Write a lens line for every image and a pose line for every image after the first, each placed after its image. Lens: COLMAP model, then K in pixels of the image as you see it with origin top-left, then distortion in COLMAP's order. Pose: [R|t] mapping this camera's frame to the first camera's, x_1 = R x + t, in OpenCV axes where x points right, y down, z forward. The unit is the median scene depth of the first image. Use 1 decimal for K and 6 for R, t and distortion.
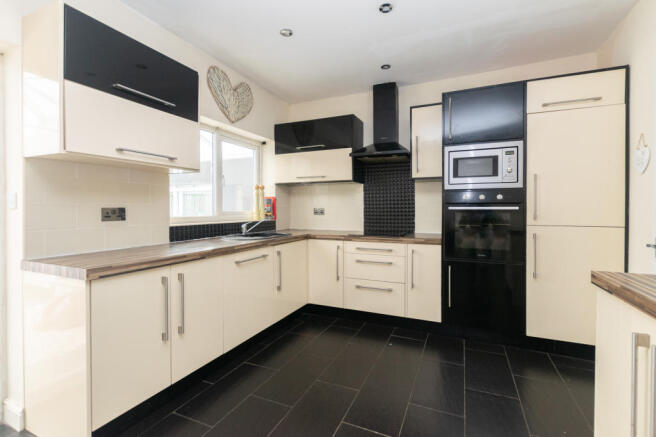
lens RADIAL K [[295.4, 0, 335.5], [0, 295.4, 211.1], [0, 0, 1]] dist [0.001430, -0.000088]
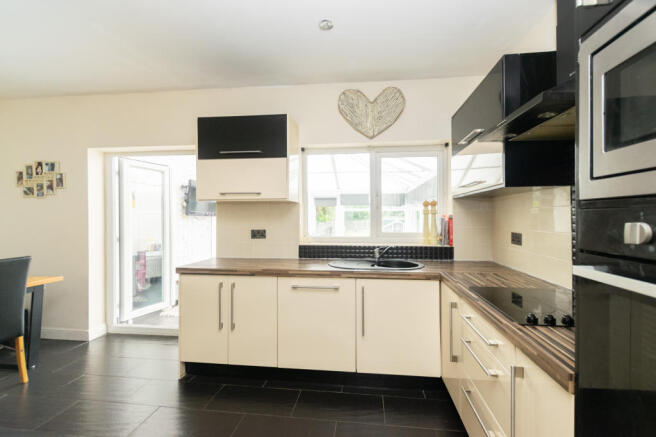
lens RADIAL K [[285.9, 0, 328.0], [0, 285.9, 218.5], [0, 0, 1]] dist [0.002067, 0.000189]
pose [[0.298716, 0.002768, -0.954338, 0.528147], [-0.005824, 0.999982, 0.001078, -0.051926], [0.954324, 0.005237, 0.298727, 0.669799]]
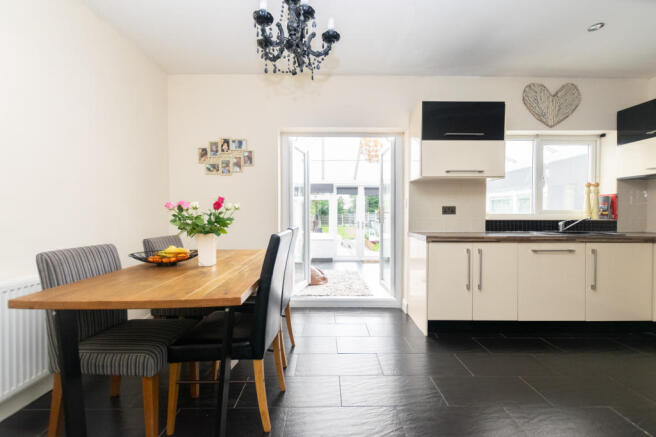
lens RADIAL K [[285.9, 0, 328.0], [0, 285.9, 218.5], [0, 0, 1]] dist [0.002067, 0.000189]
pose [[0.409273, 0.018352, -0.912227, 0.308383], [-0.009125, 0.999830, 0.016021, 0.026912], [0.912366, 0.001767, 0.409371, -0.186779]]
